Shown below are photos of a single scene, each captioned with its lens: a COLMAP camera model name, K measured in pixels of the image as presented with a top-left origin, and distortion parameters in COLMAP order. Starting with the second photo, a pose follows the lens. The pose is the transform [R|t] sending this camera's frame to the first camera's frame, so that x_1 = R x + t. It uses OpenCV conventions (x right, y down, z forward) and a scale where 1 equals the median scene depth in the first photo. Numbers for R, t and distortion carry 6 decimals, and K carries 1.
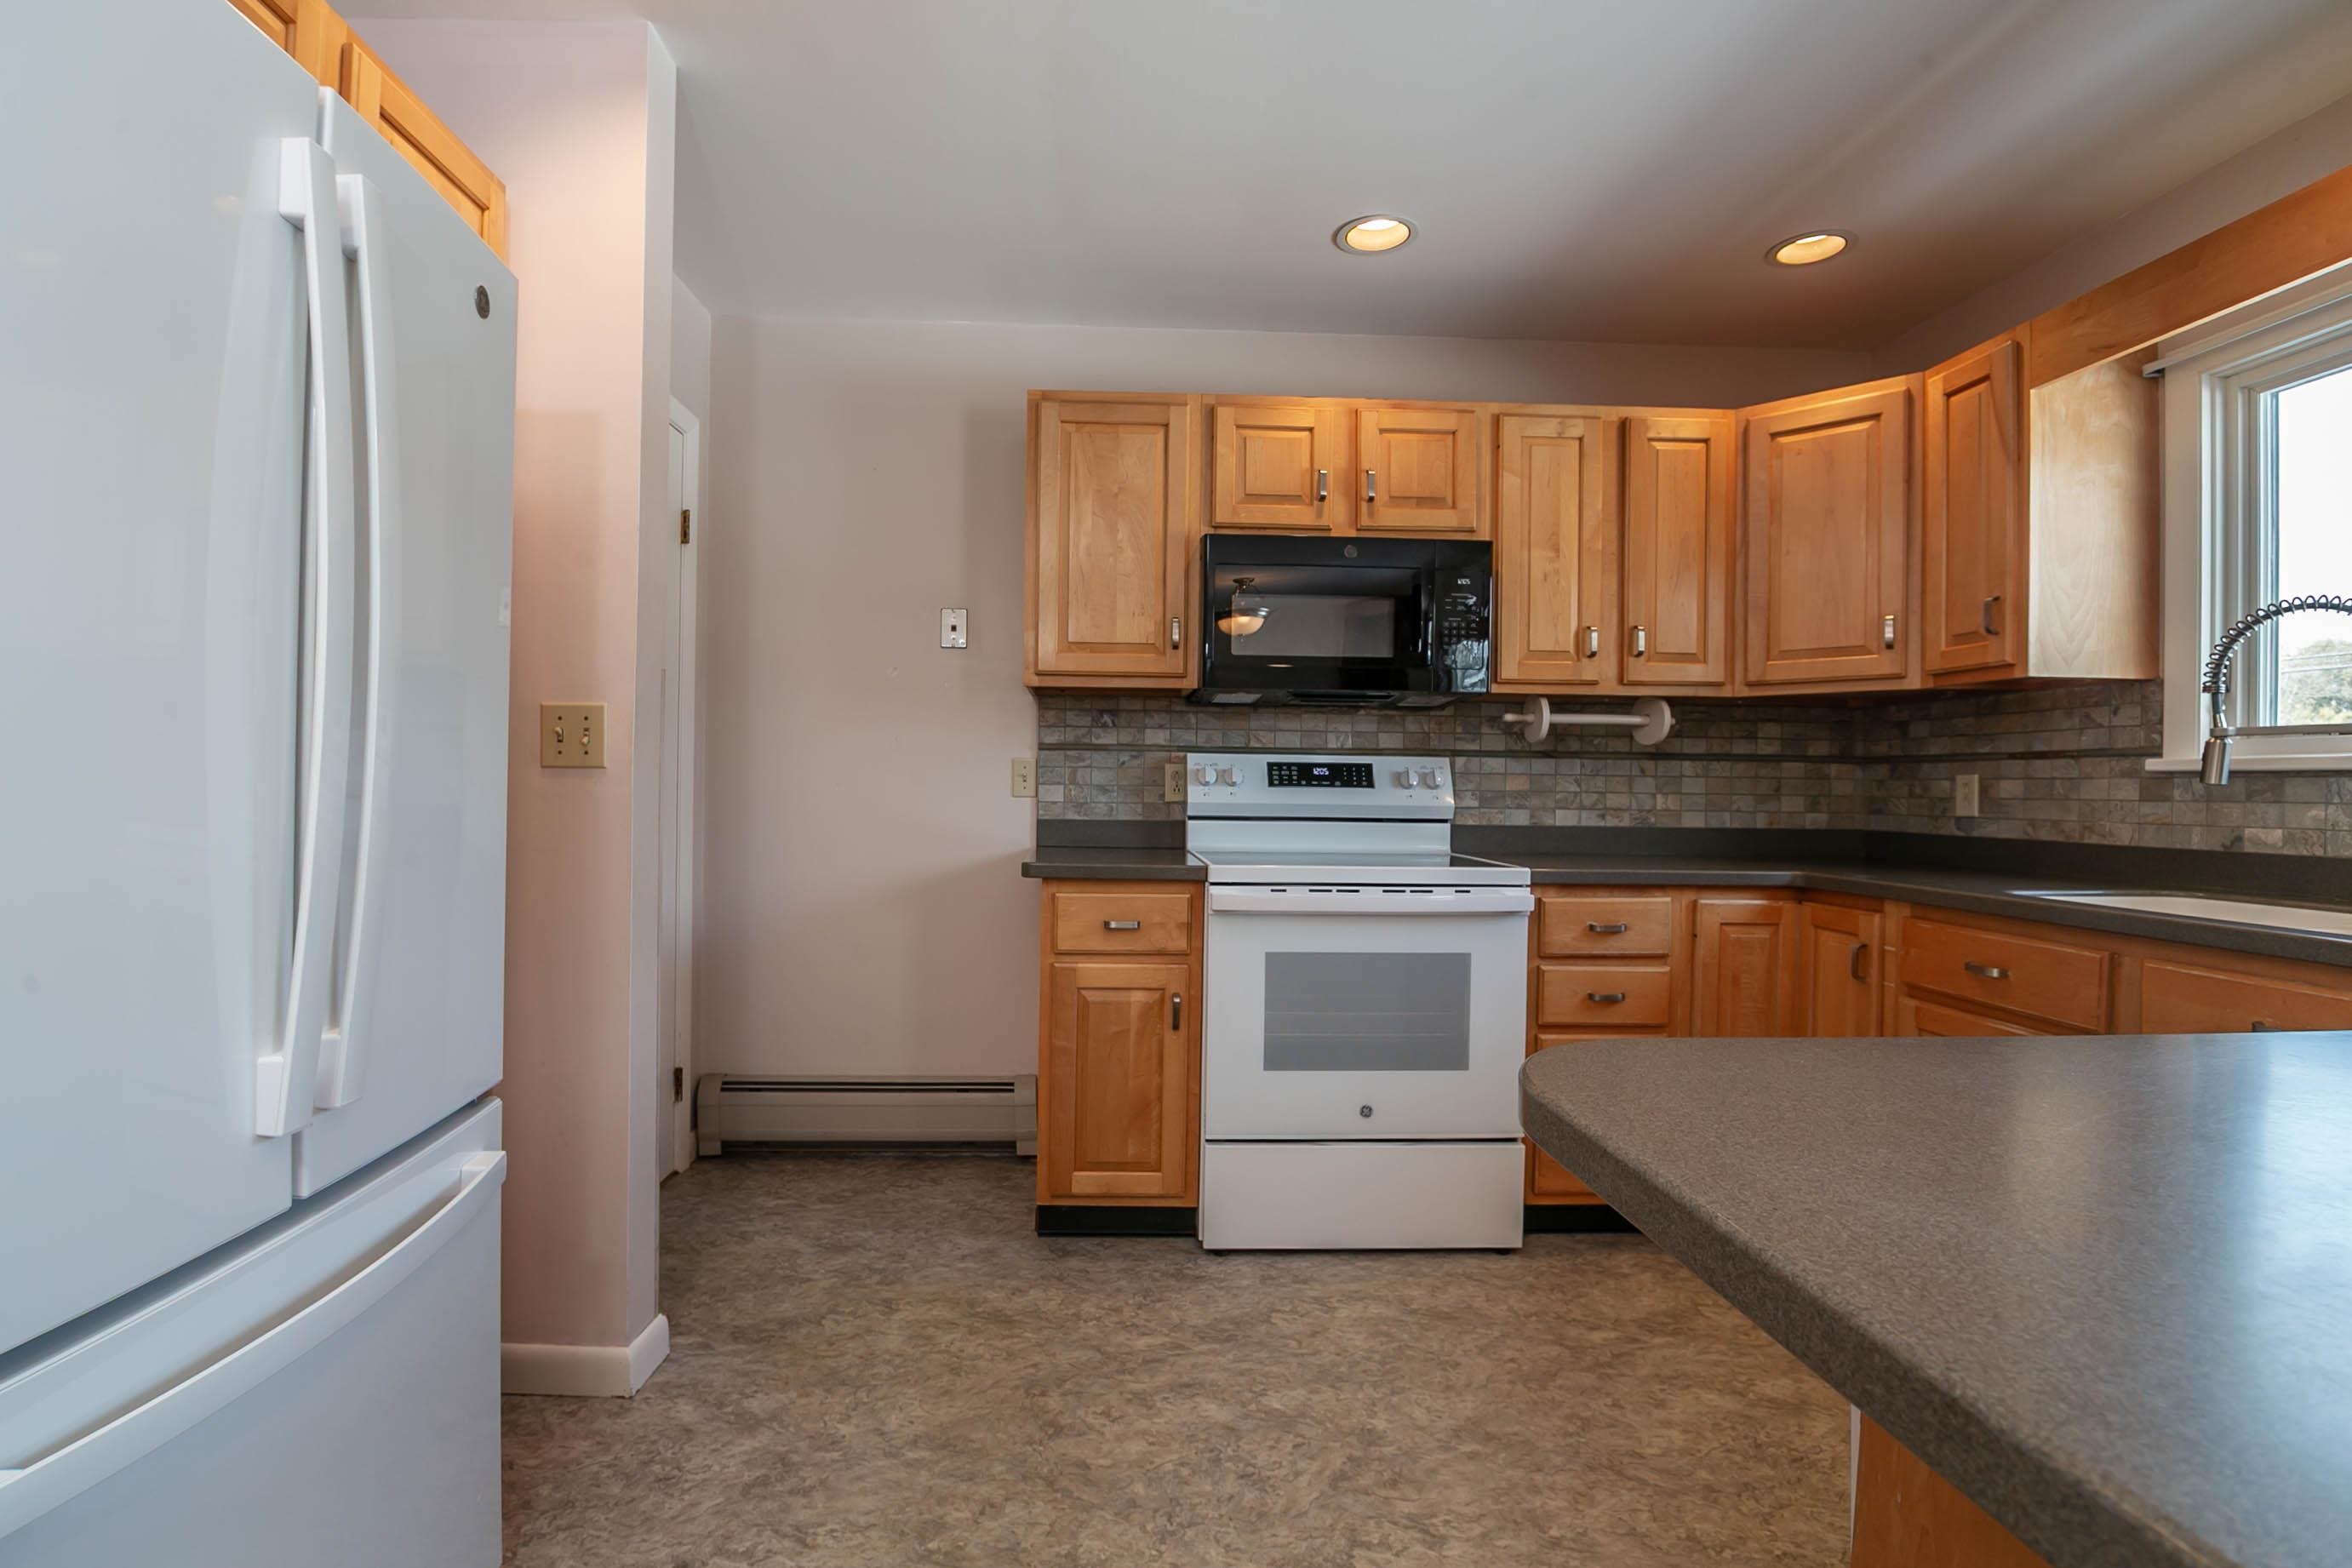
lens RADIAL K [[1047.9, 0, 1140.0], [0, 1047.9, 797.7], [0, 0, 1]] dist [-0.003991, -0.014569]
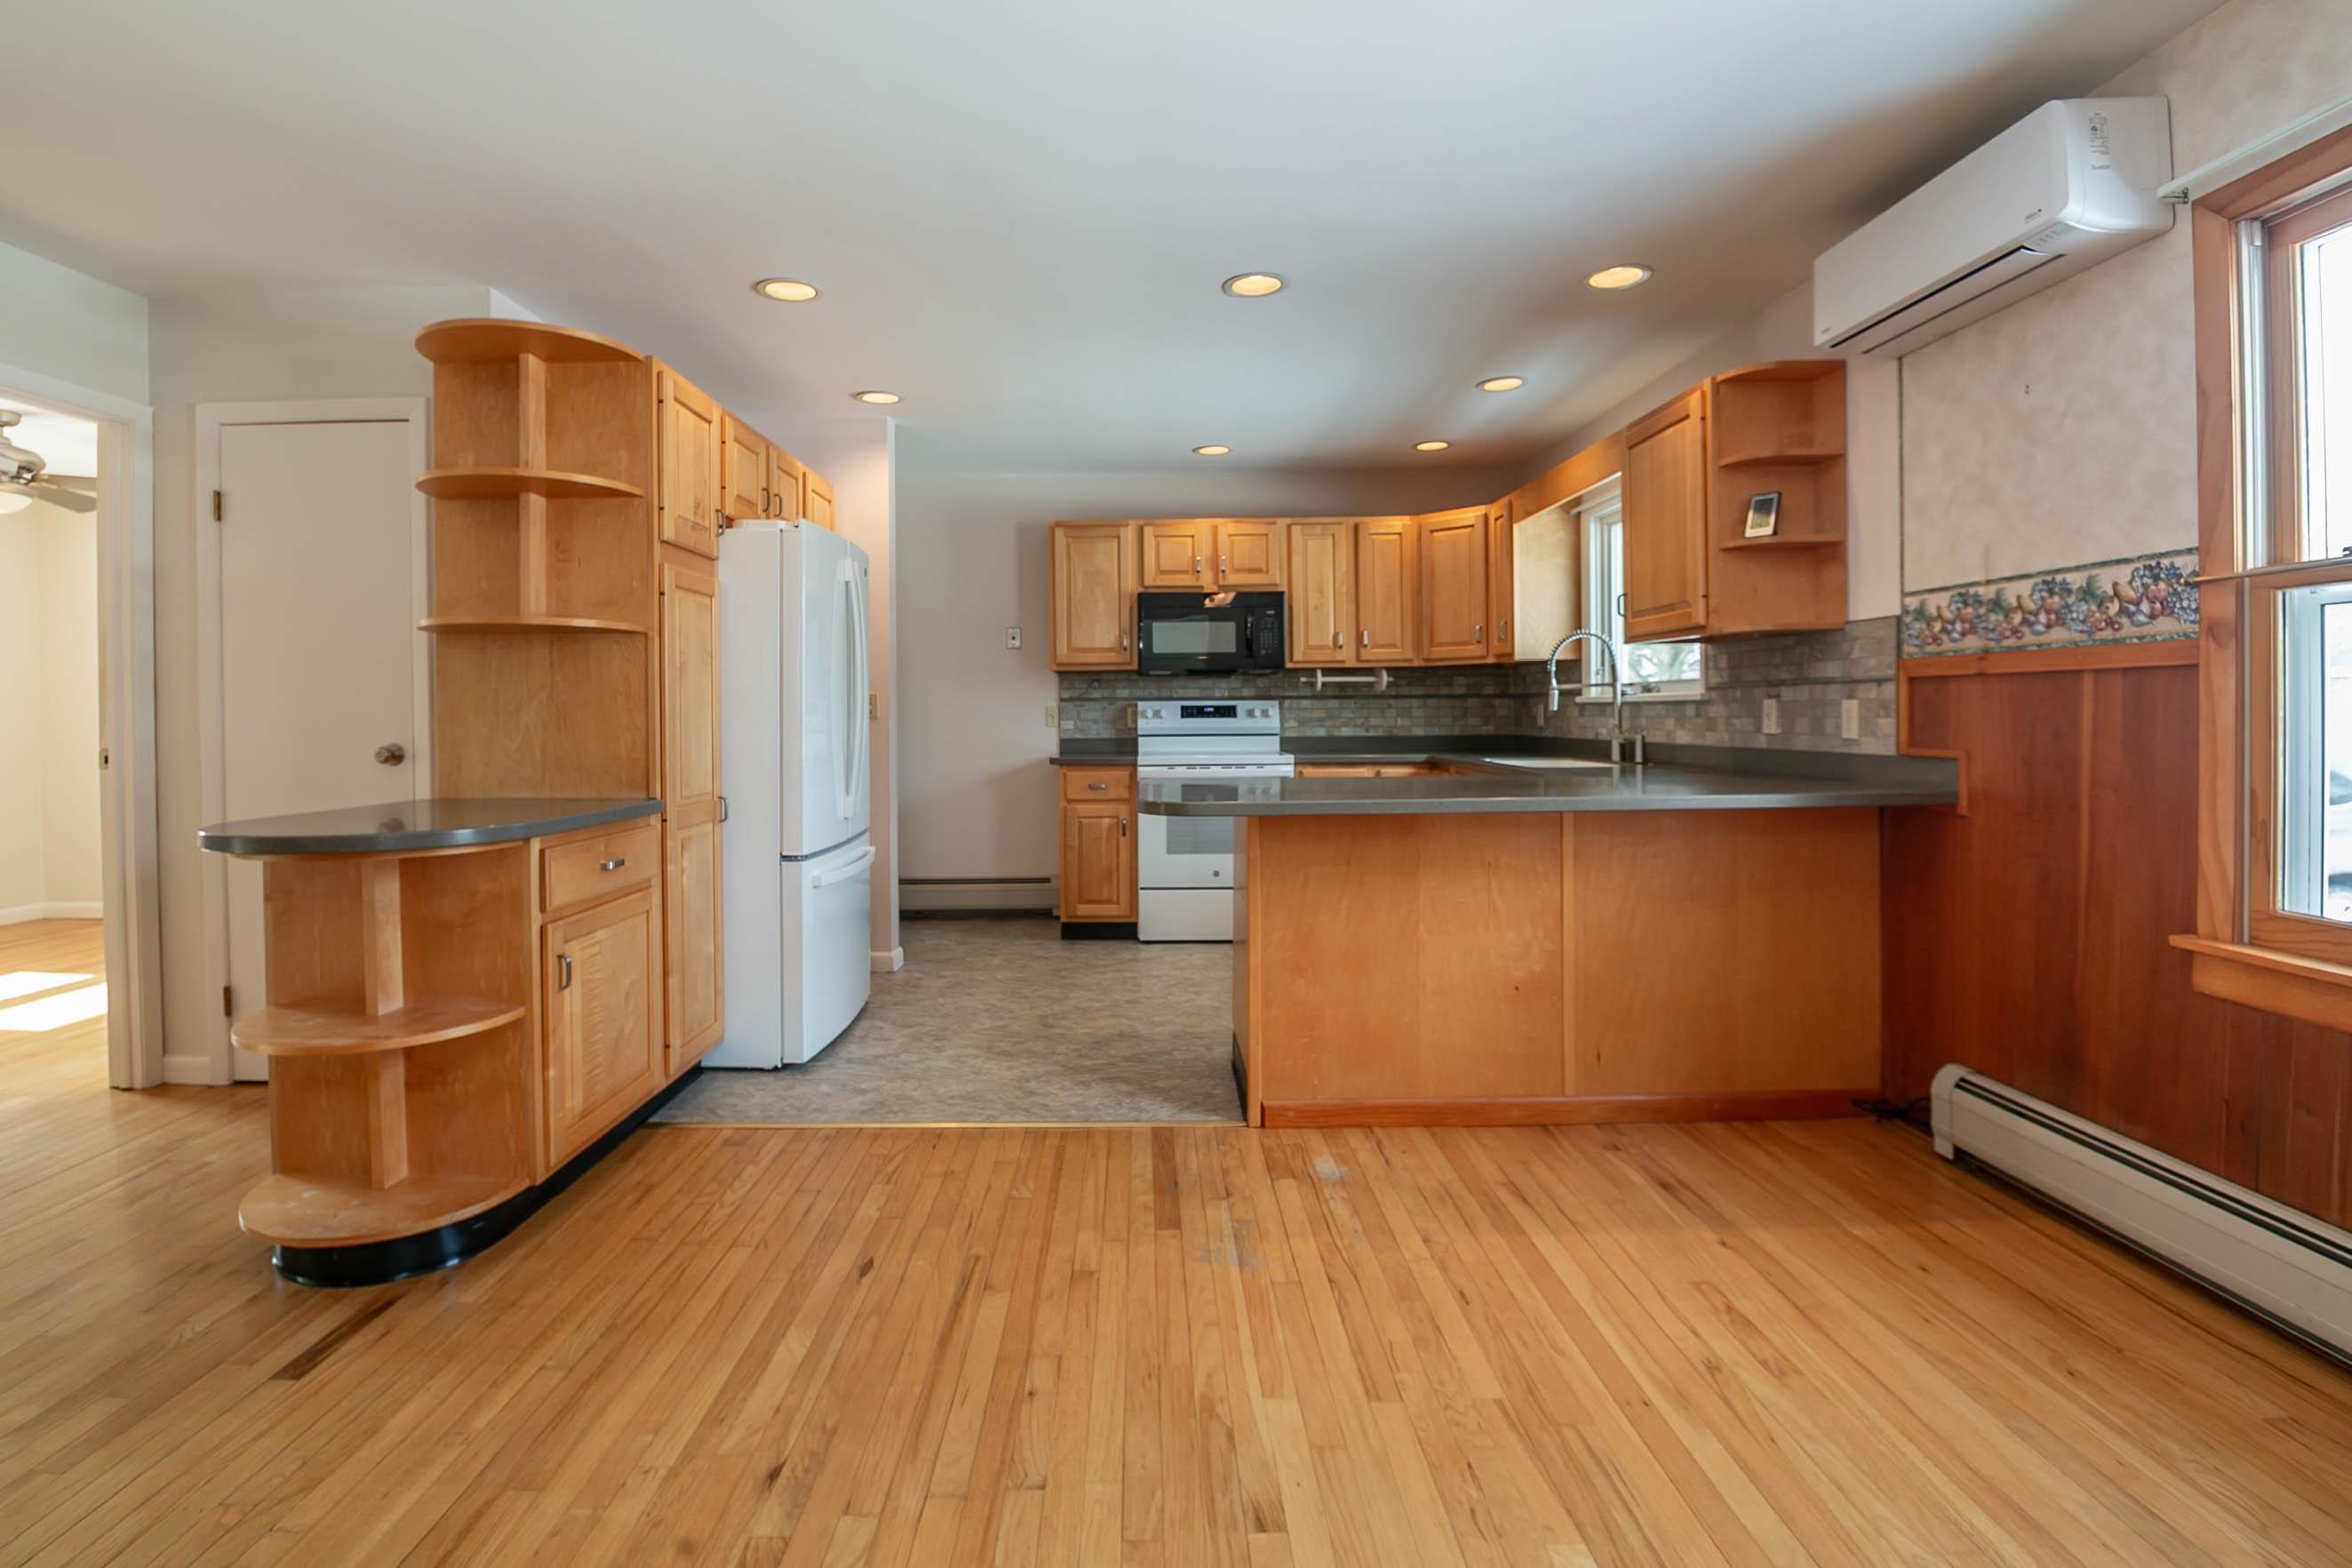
lens RADIAL K [[1076.7, 0, 1110.5], [0, 1076.7, 733.8], [0, 0, 1]] dist [-0.001255, -0.017960]
pose [[0.996925, -0.021676, -0.075307, 0.152159], [0.022222, 0.999732, 0.006427, 0.001972], [0.075148, -0.008081, 0.997140, -1.012498]]
